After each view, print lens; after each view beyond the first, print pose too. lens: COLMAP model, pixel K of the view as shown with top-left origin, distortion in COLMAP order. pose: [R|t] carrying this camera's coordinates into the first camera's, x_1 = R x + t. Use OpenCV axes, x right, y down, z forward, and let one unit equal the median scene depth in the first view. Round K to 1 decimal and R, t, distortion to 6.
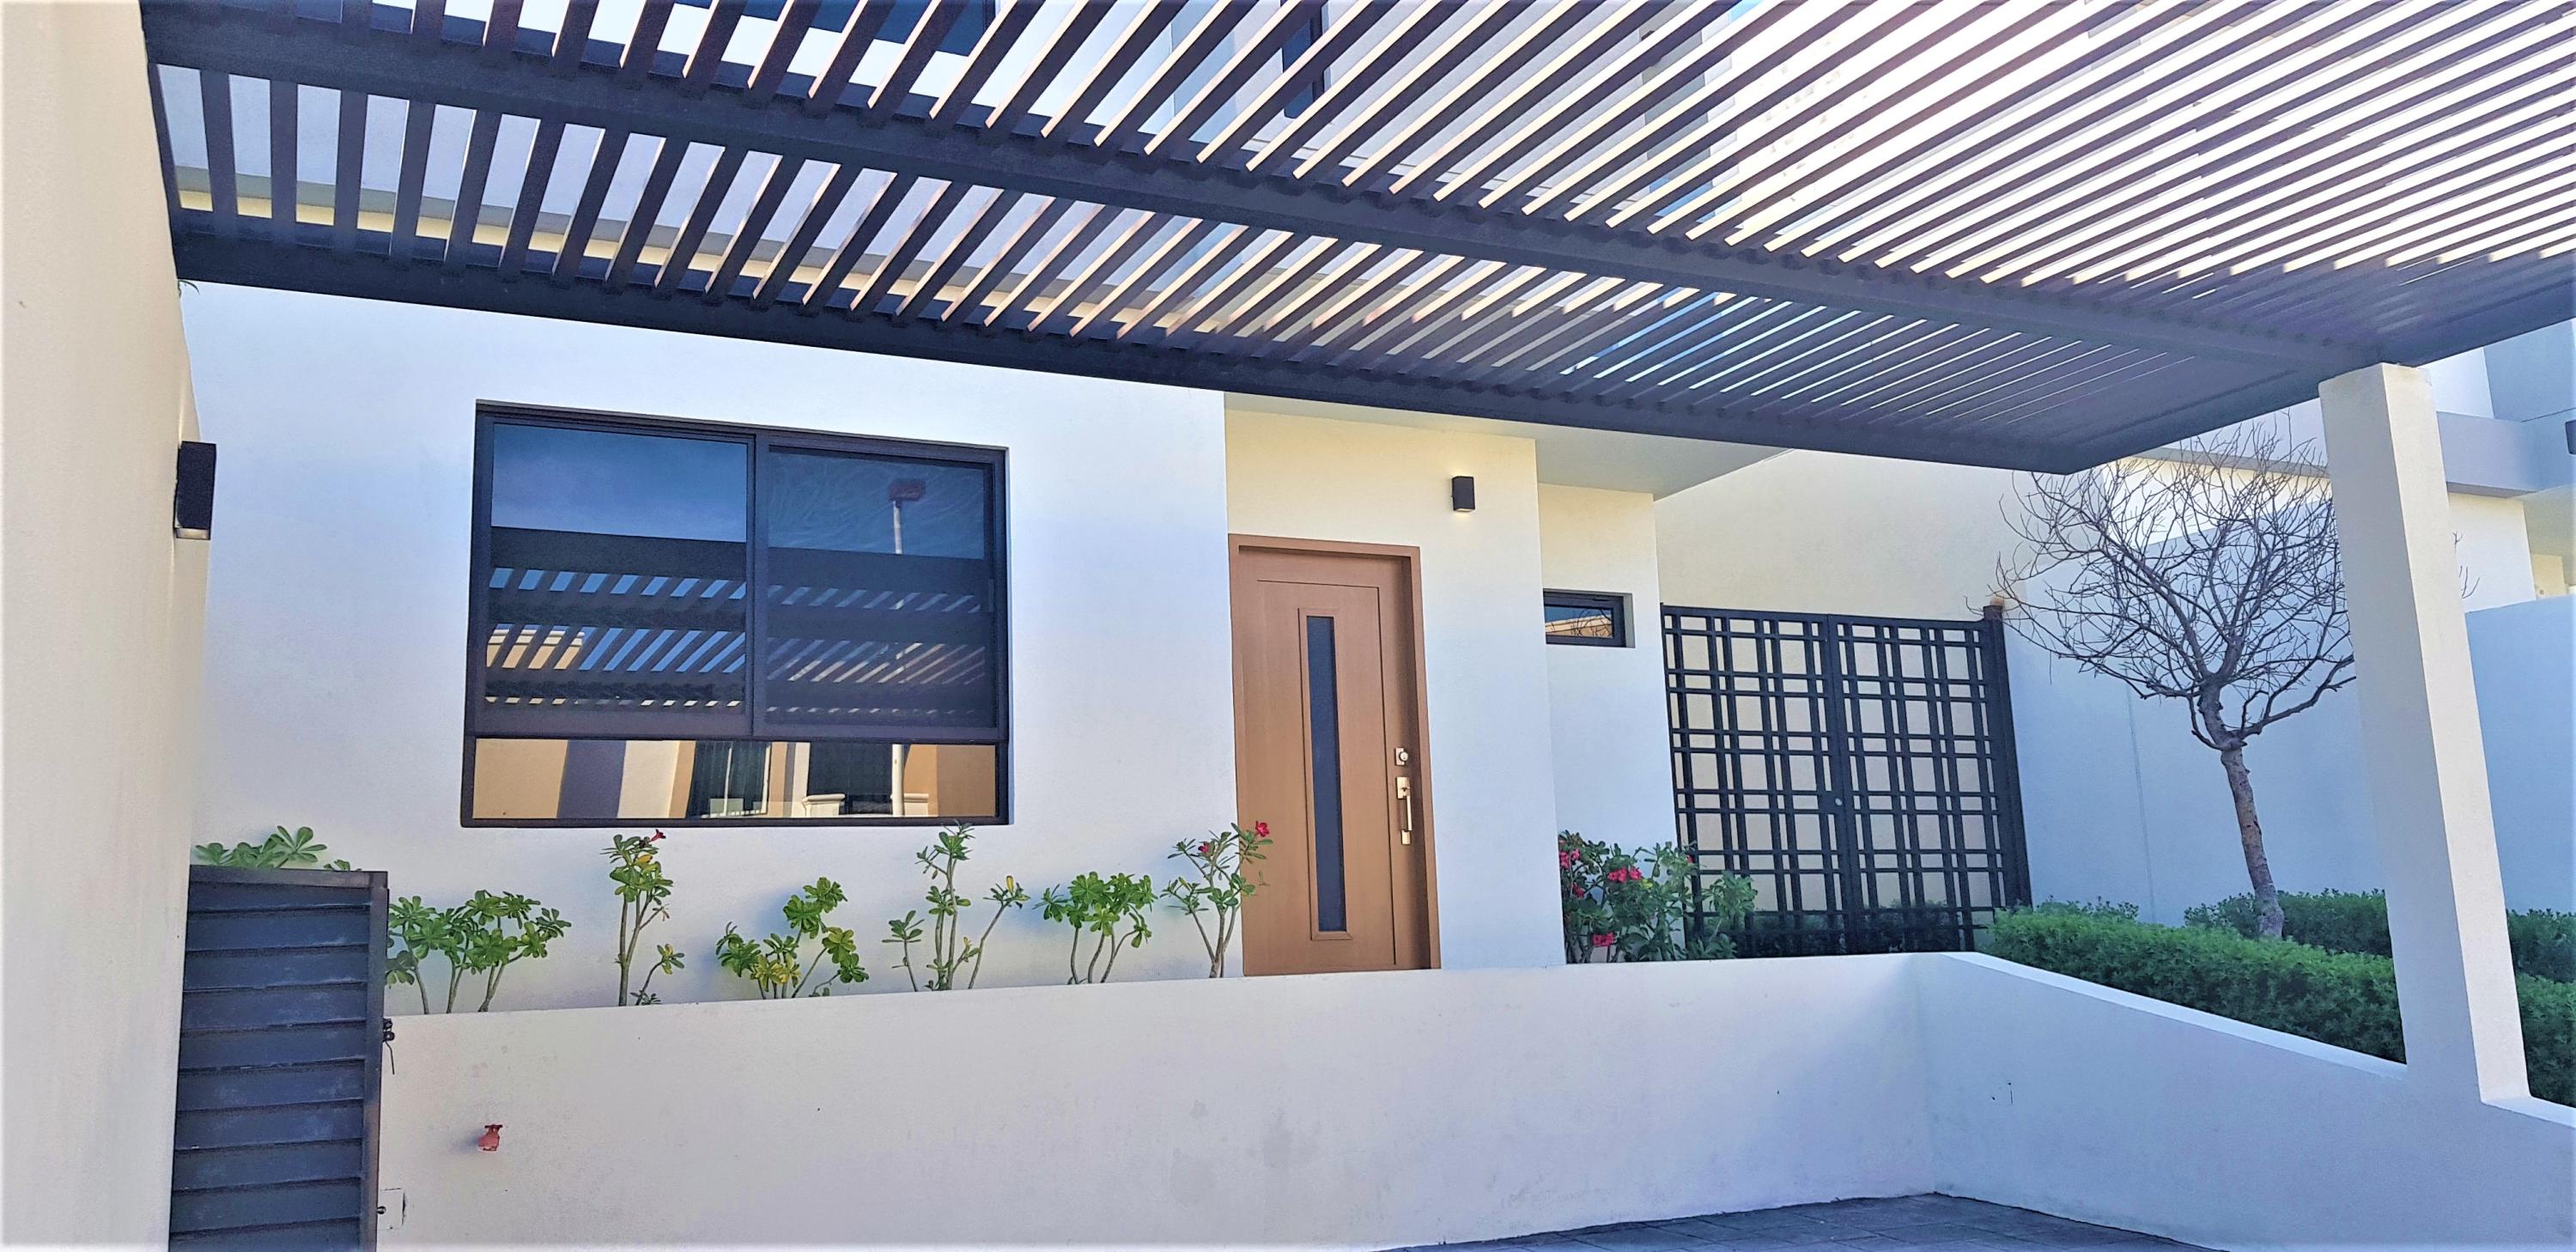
lens RADIAL K [[2022.8, 0, 1253.4], [0, 2022.8, 590.2], [0, 0, 1]] dist [0.104159, -0.261514]
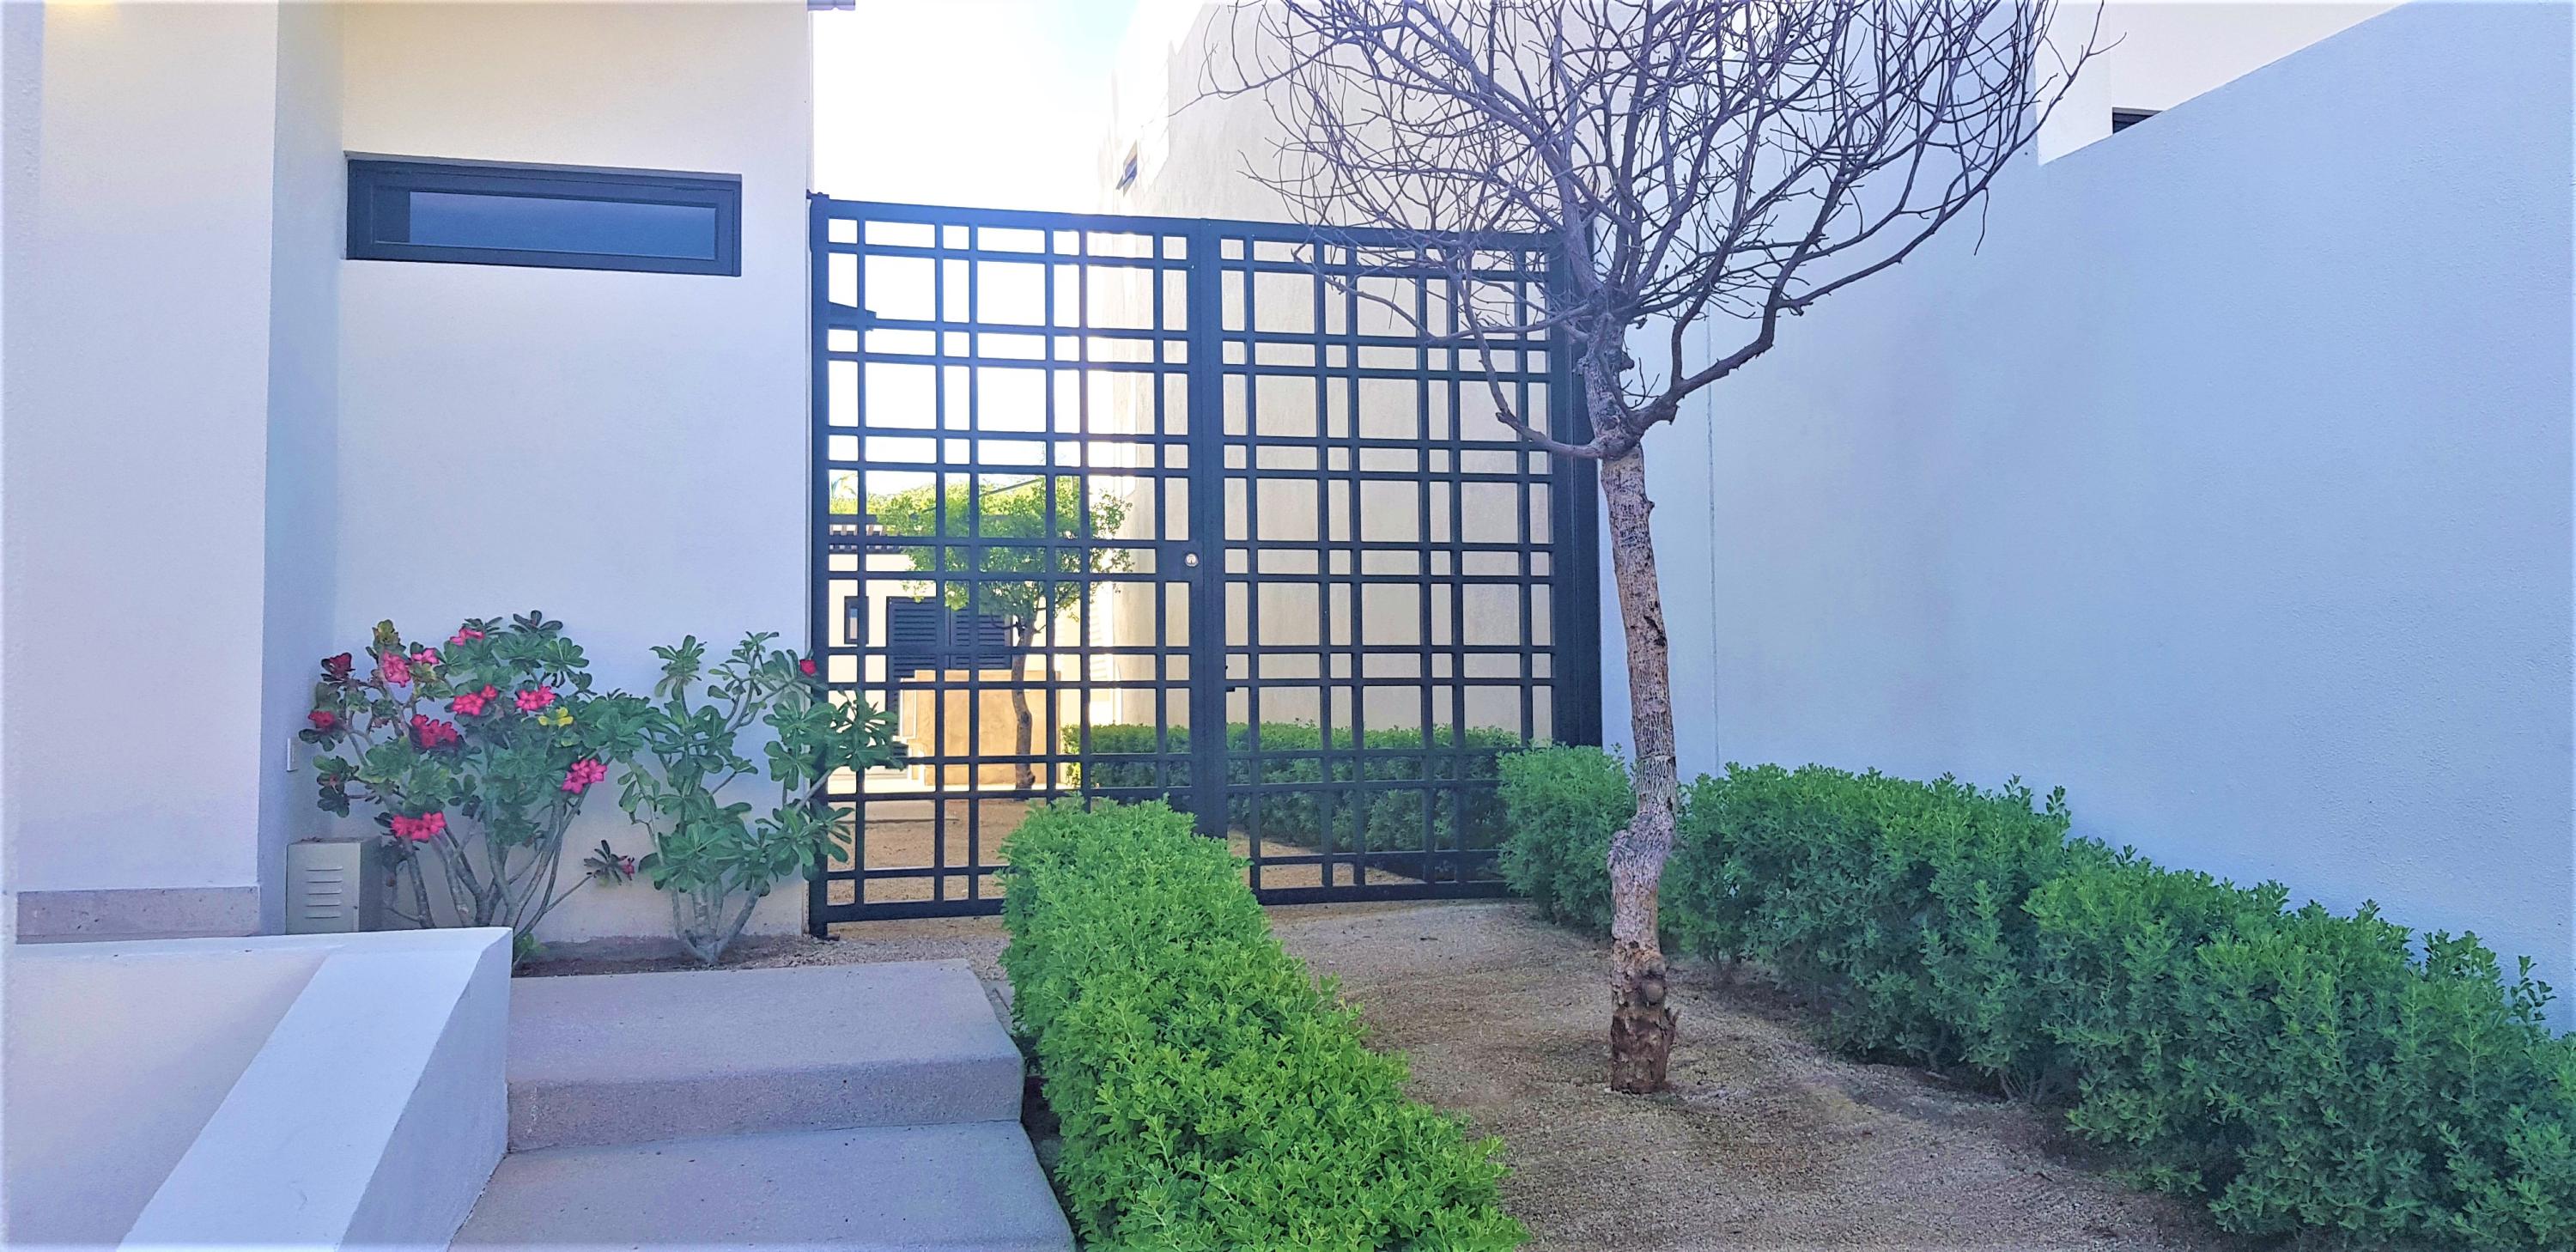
lens RADIAL K [[2022.8, 0, 1253.4], [0, 2022.8, 590.2], [0, 0, 1]] dist [0.104159, -0.261514]
pose [[0.977774, 0.023024, -0.208393, 0.493624], [0.007747, 0.989306, 0.145648, 0.037411], [0.209518, -0.144026, 0.967140, 0.551909]]
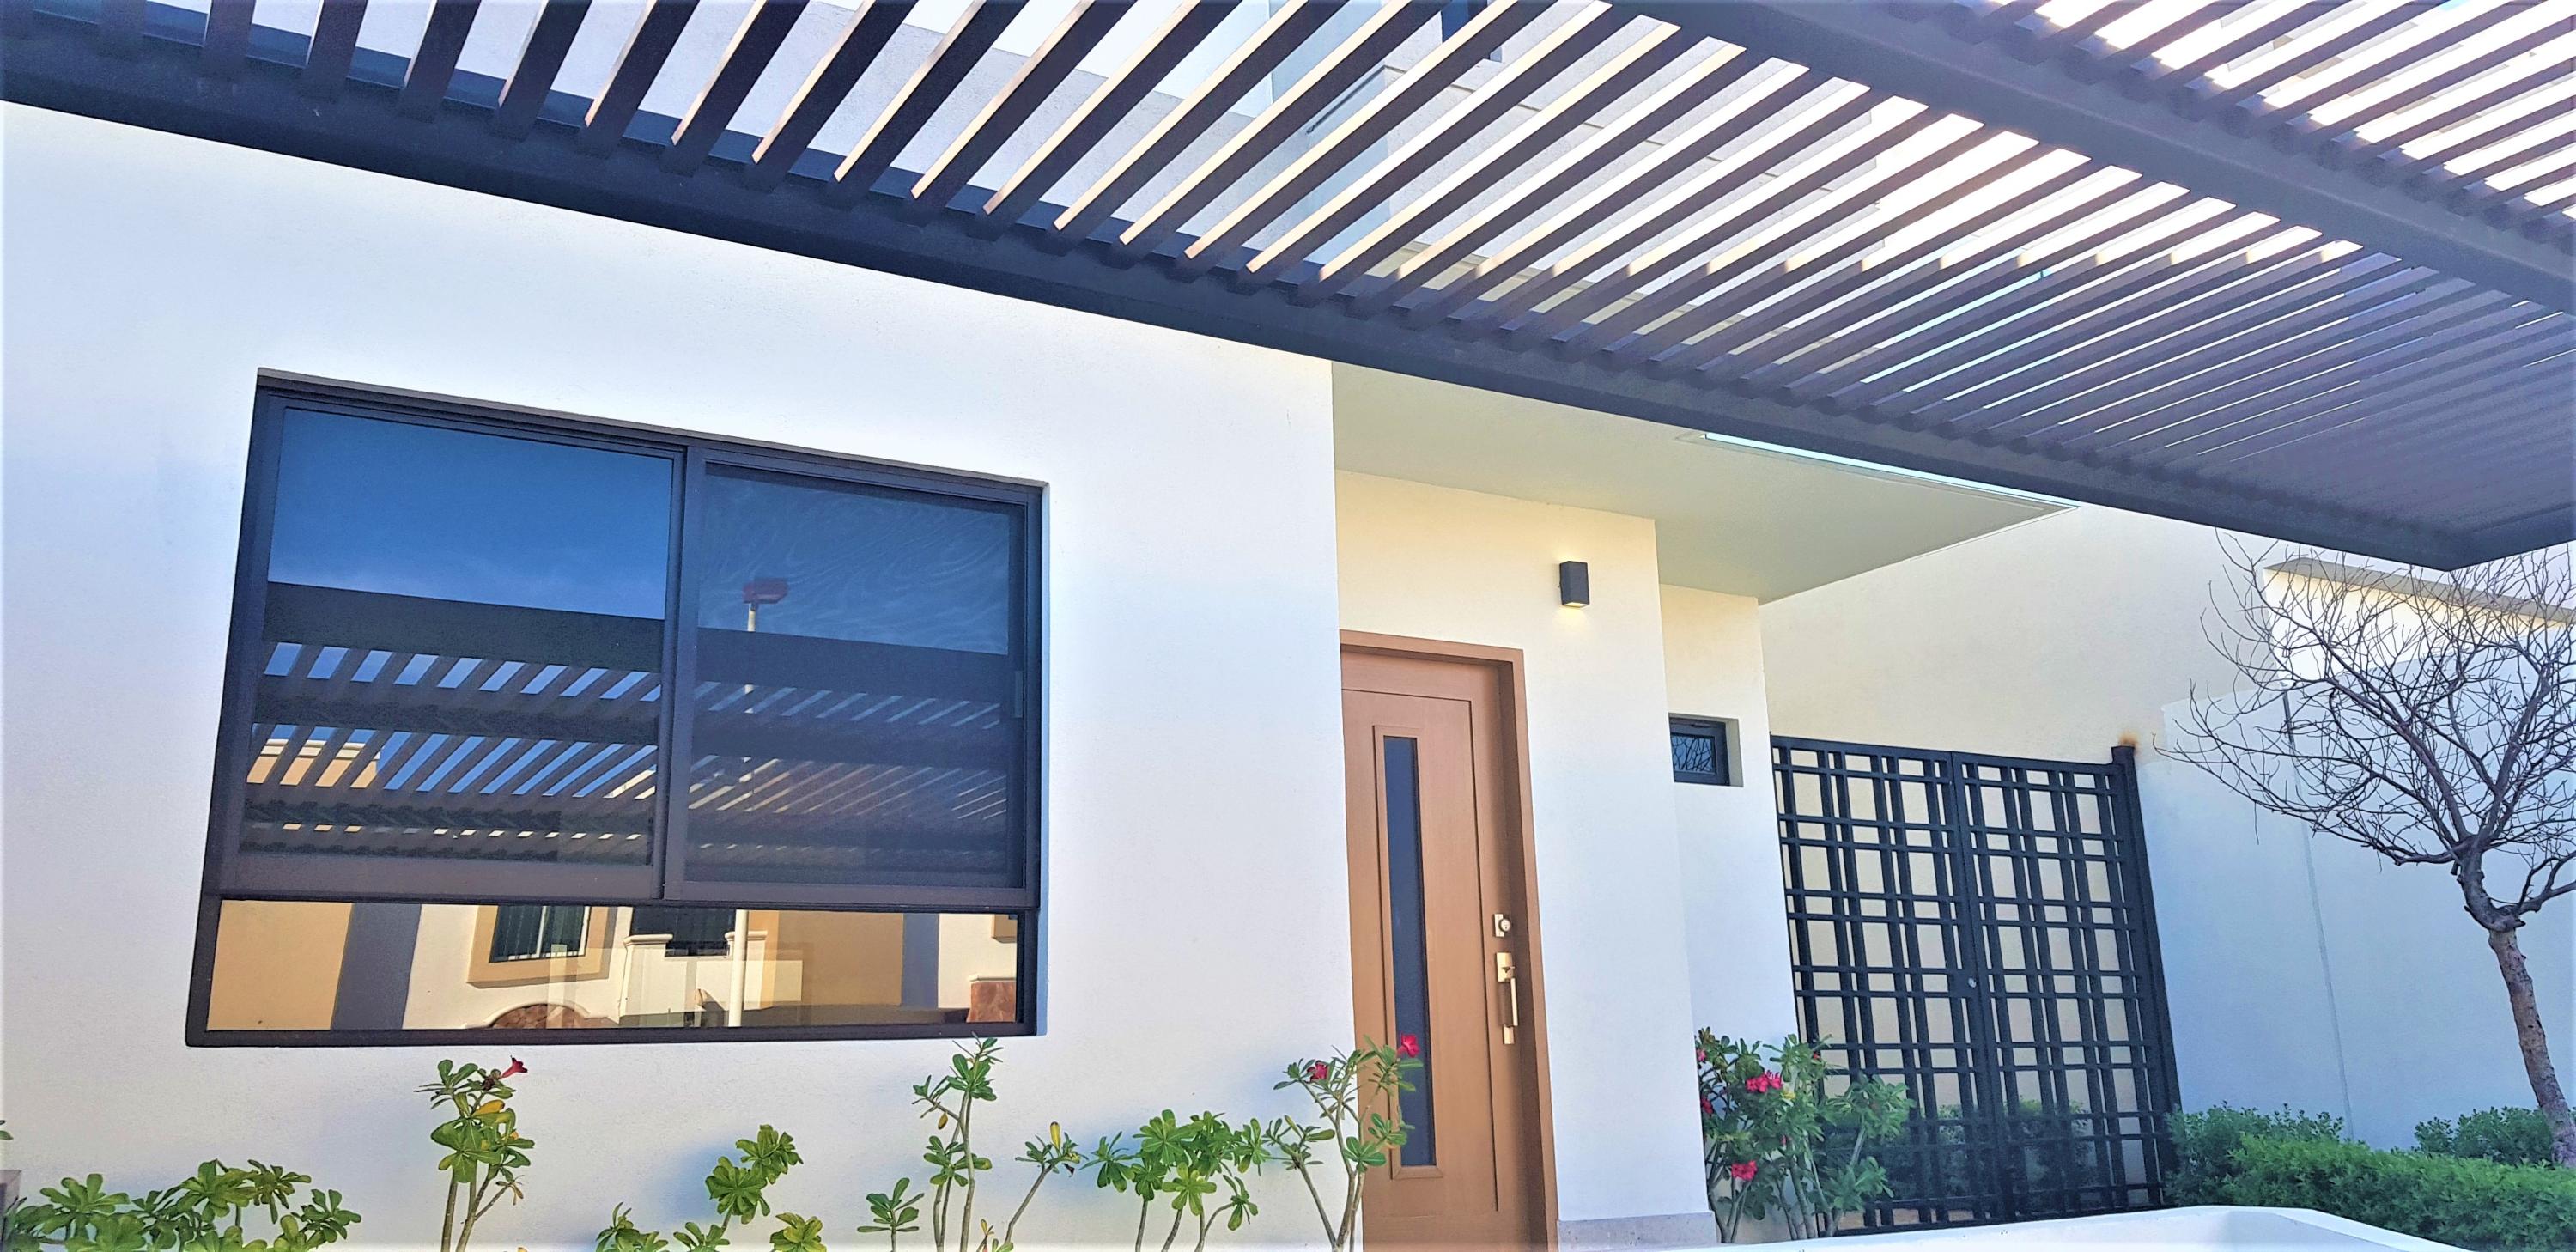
lens RADIAL K [[2023.6, 0, 1283.6], [0, 2023.6, 539.8], [0, 0, 1]] dist [0.085400, -0.168306]
pose [[0.995064, 0.032183, 0.093870, -0.082624], [-0.023846, 0.995780, -0.088617, 0.007254], [-0.096326, 0.085941, 0.991633, 0.234724]]
